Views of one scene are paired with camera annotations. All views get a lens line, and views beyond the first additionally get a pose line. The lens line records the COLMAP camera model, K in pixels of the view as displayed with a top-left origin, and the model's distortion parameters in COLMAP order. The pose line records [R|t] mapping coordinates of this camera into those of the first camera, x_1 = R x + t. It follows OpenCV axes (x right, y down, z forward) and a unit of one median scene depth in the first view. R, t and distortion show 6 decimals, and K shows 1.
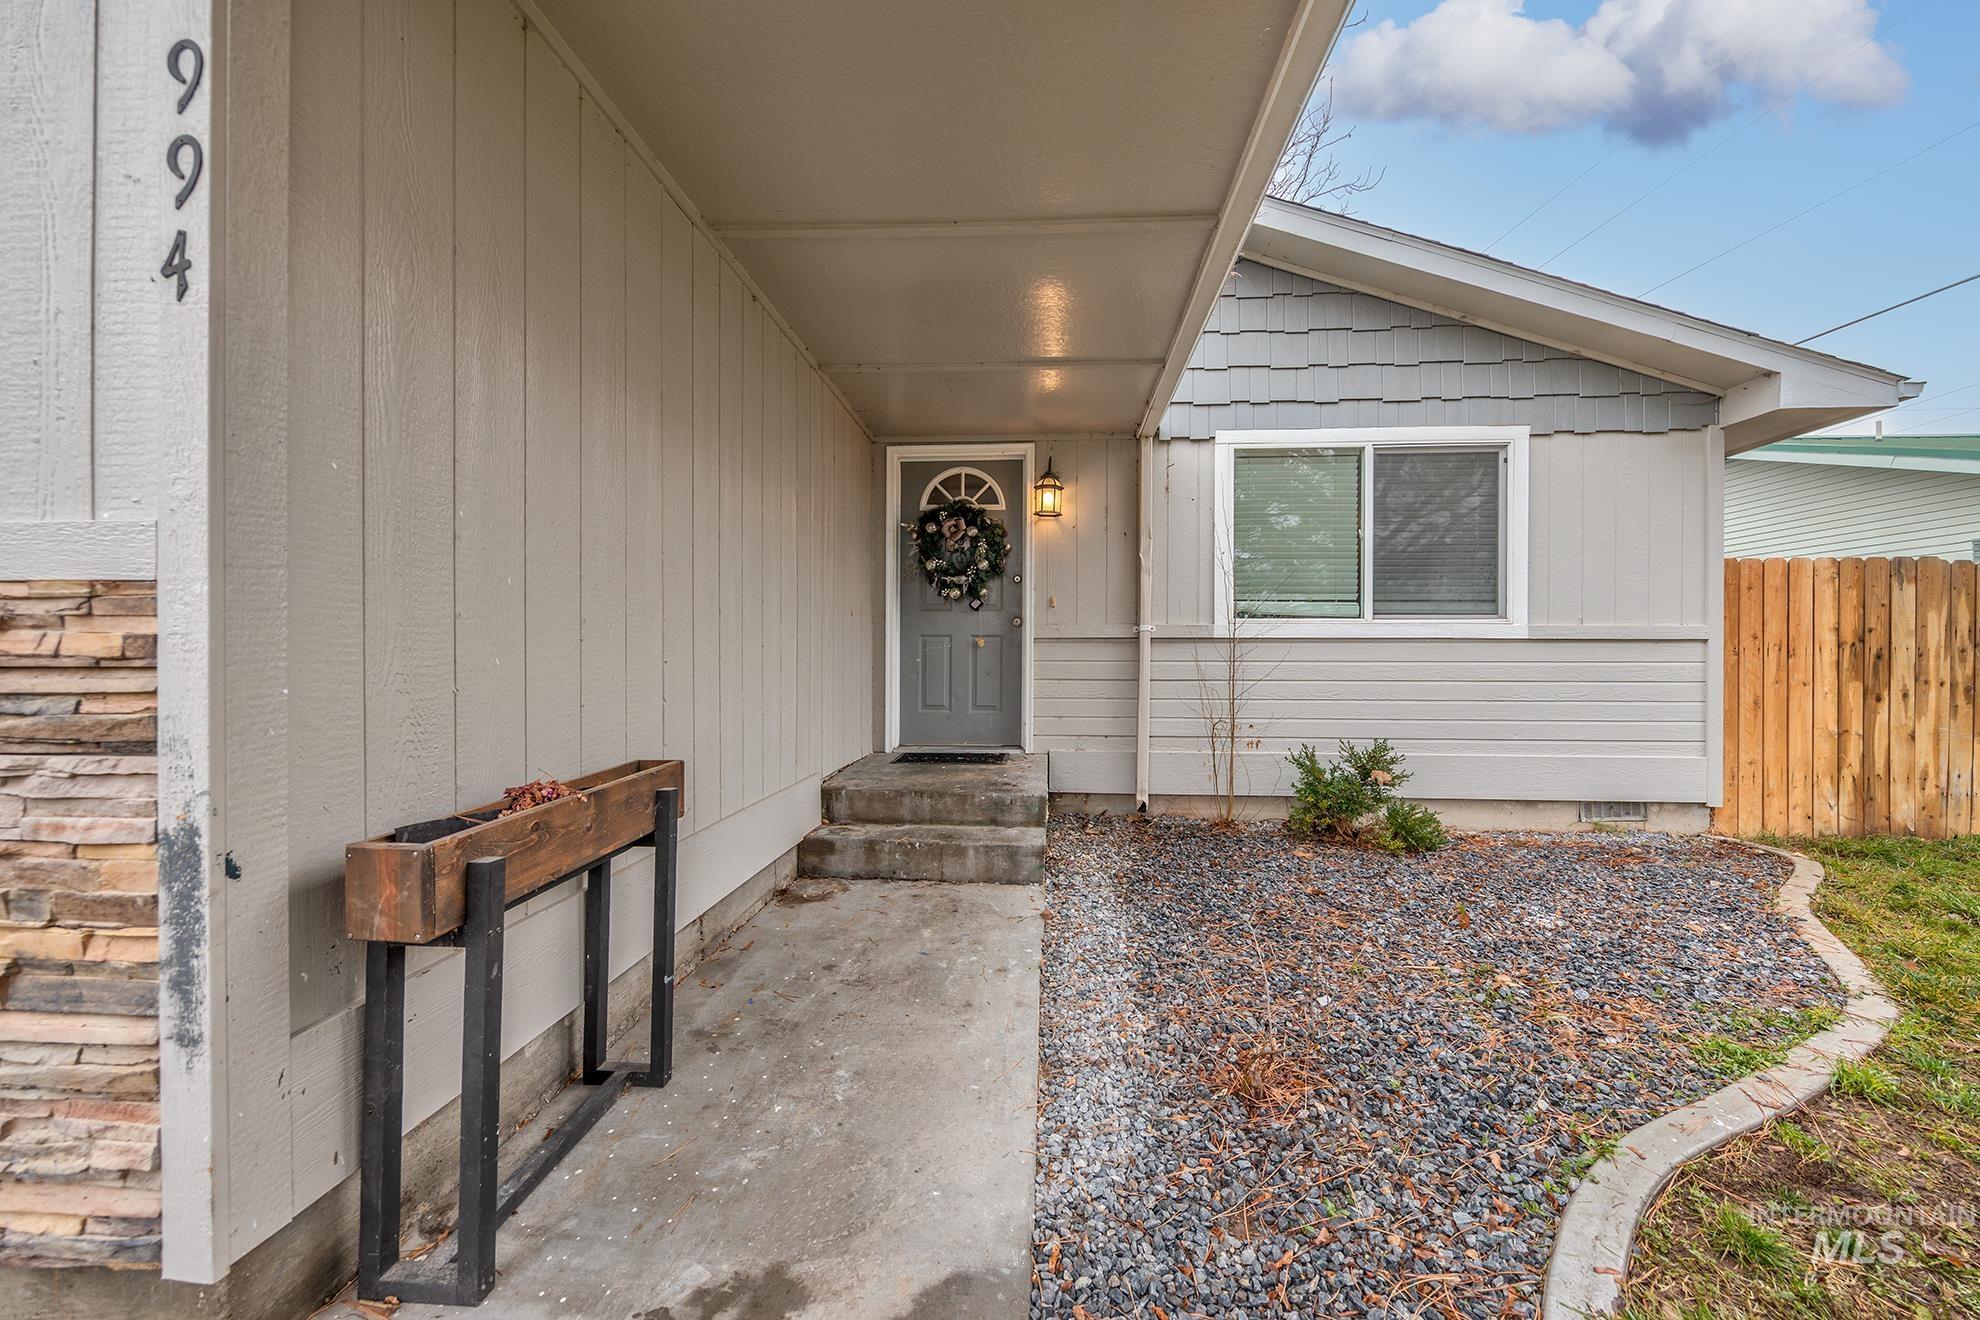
lens RADIAL K [[728.5, 0, 999.9], [0, 728.5, 664.6], [0, 0, 1]] dist [-0.001994, -0.001028]
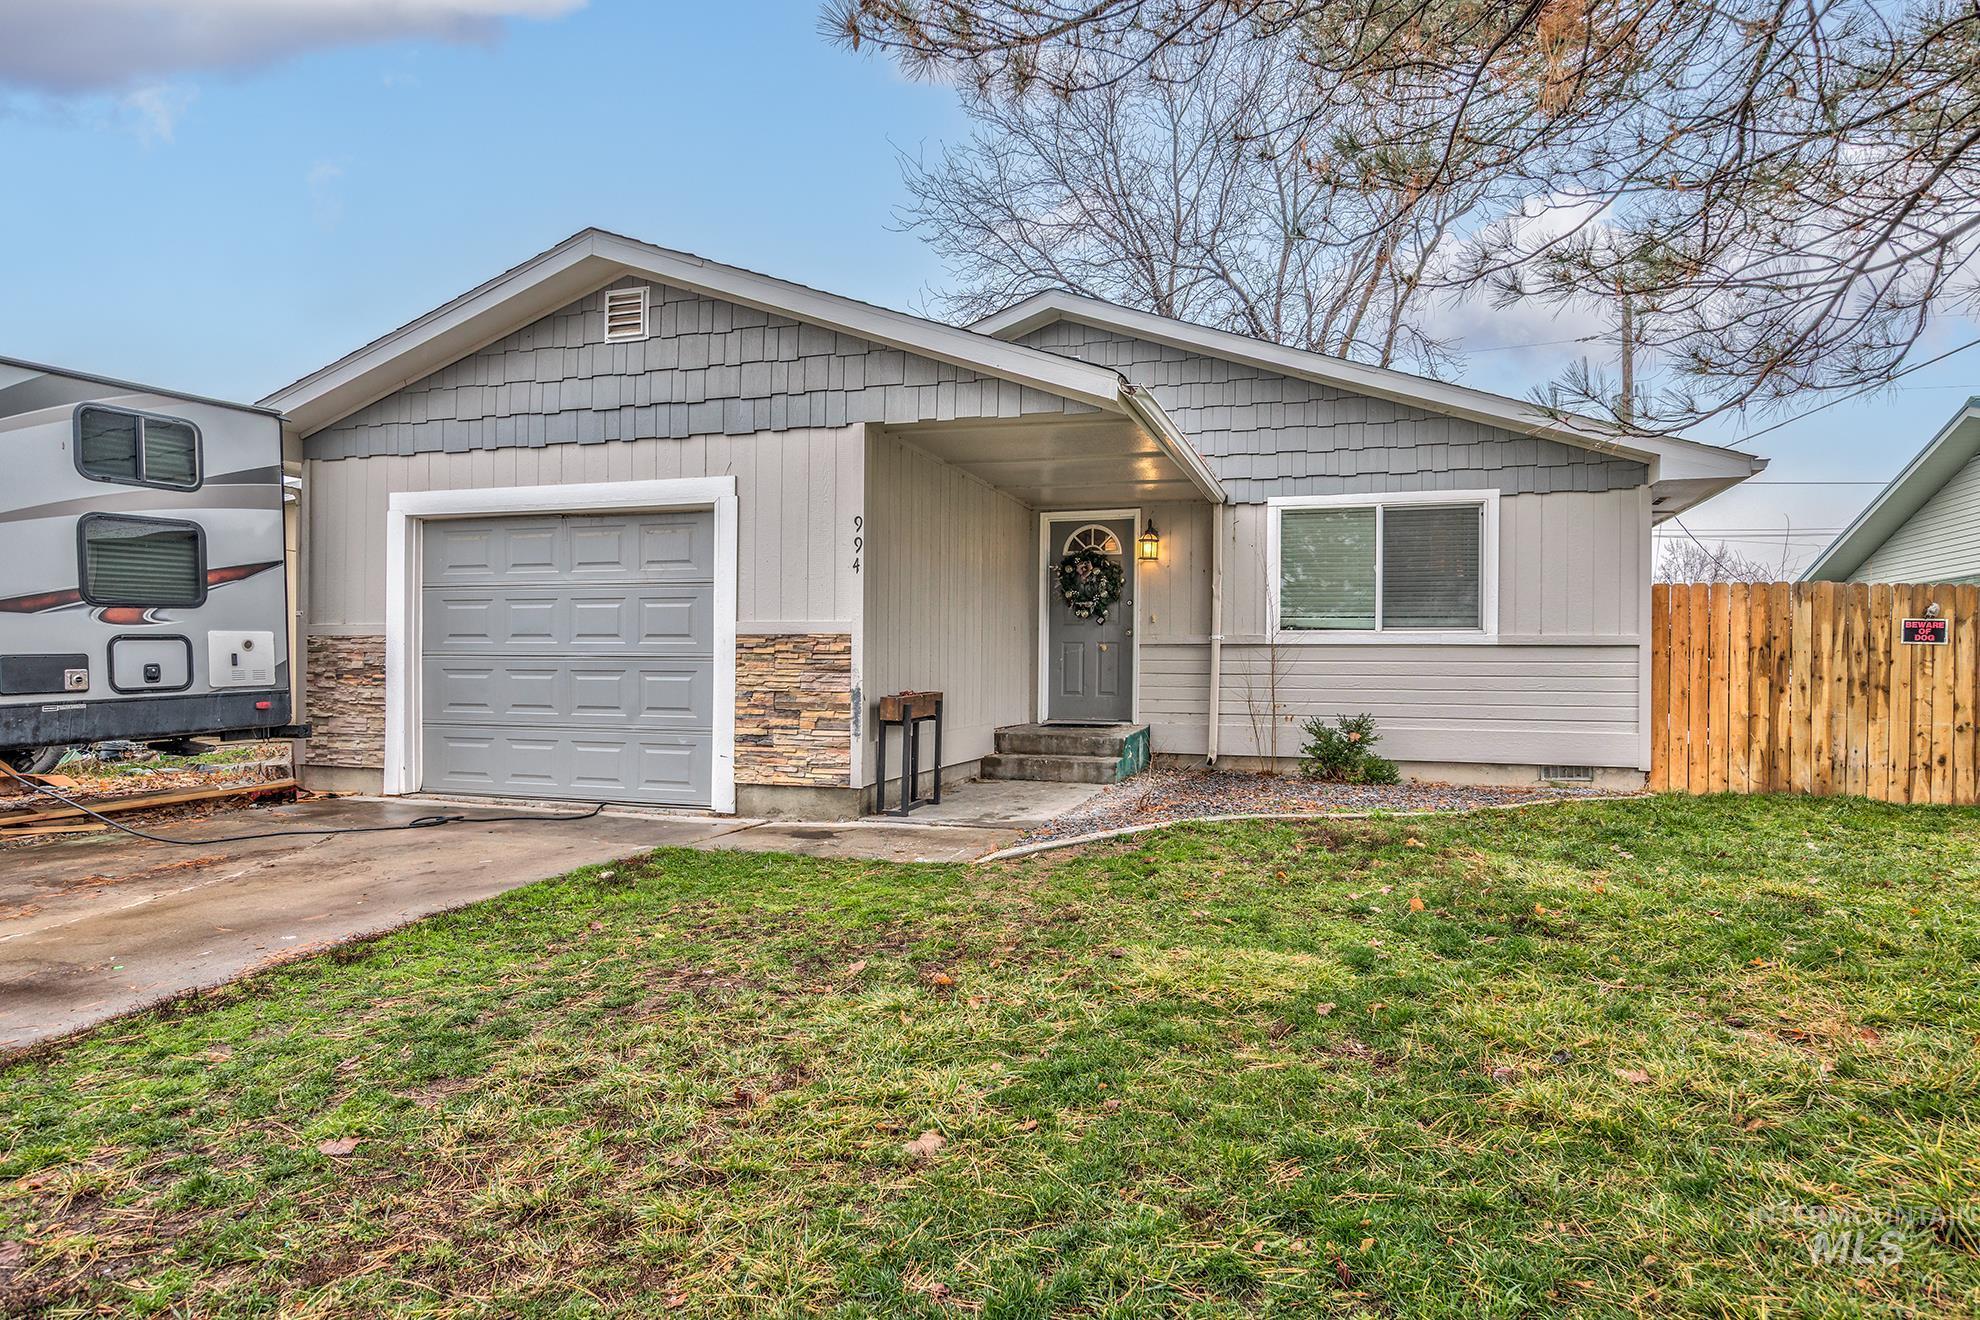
lens RADIAL K [[1113.0, 0, 984.9], [0, 1113.0, 662.6], [0, 0, 1]] dist [0.010888, -0.001536]
pose [[0.967722, 0.003675, -0.251995, 0.328395], [-0.007660, 0.999861, -0.014834, 0.037111], [0.251905, 0.016286, 0.967615, -1.289971]]
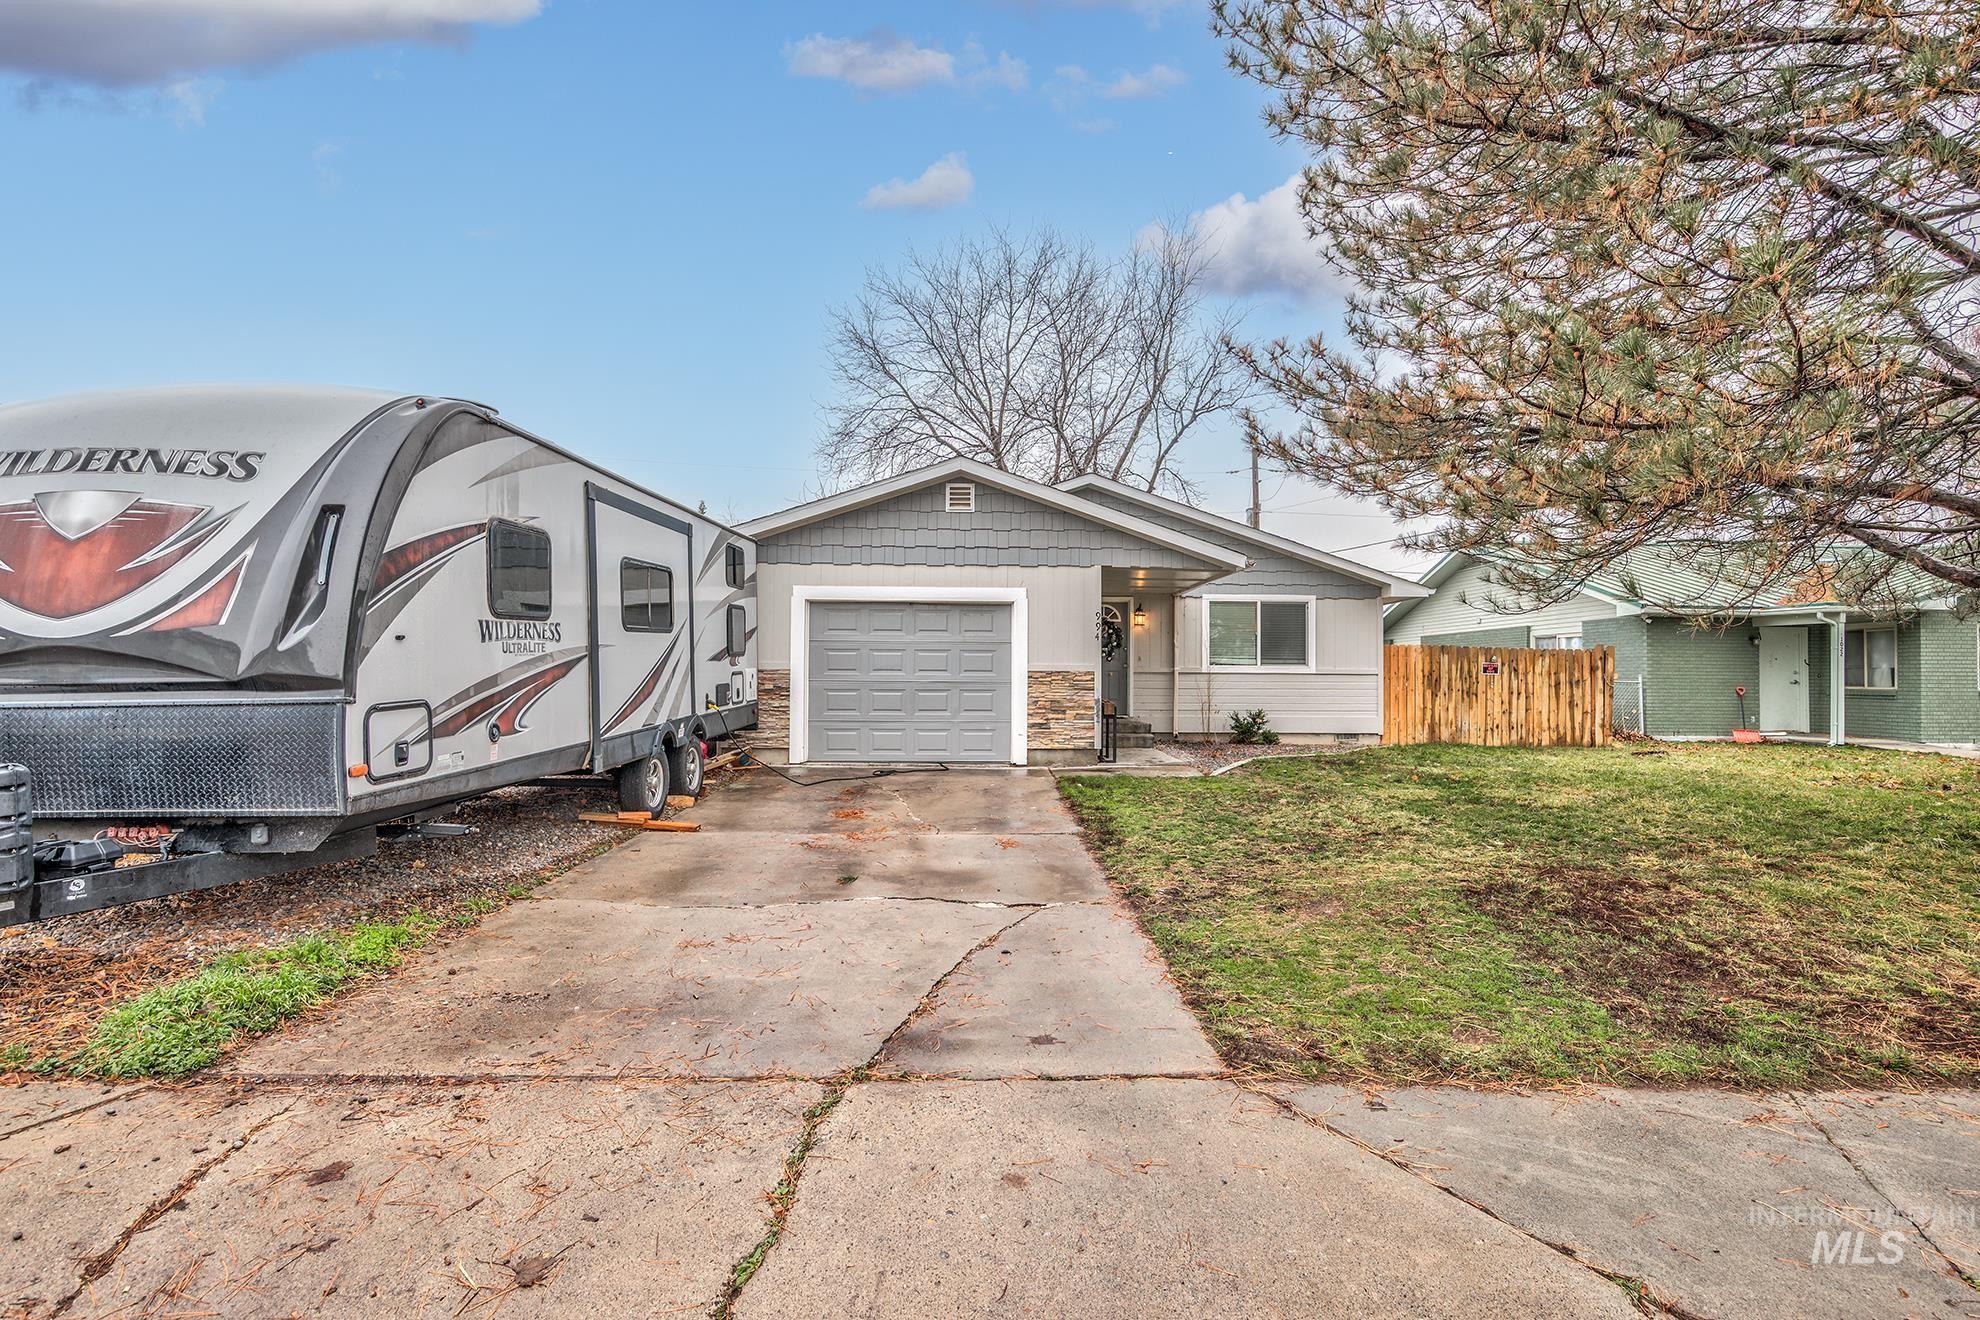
lens RADIAL K [[937.2, 0, 975.9], [0, 937.2, 661.6], [0, 0, 1]] dist [0.004595, 0.000246]
pose [[0.997517, 0.004578, 0.070271, -0.802076], [-0.002622, 0.999607, -0.027910, 0.021566], [-0.070371, 0.027657, 0.997137, -2.450858]]
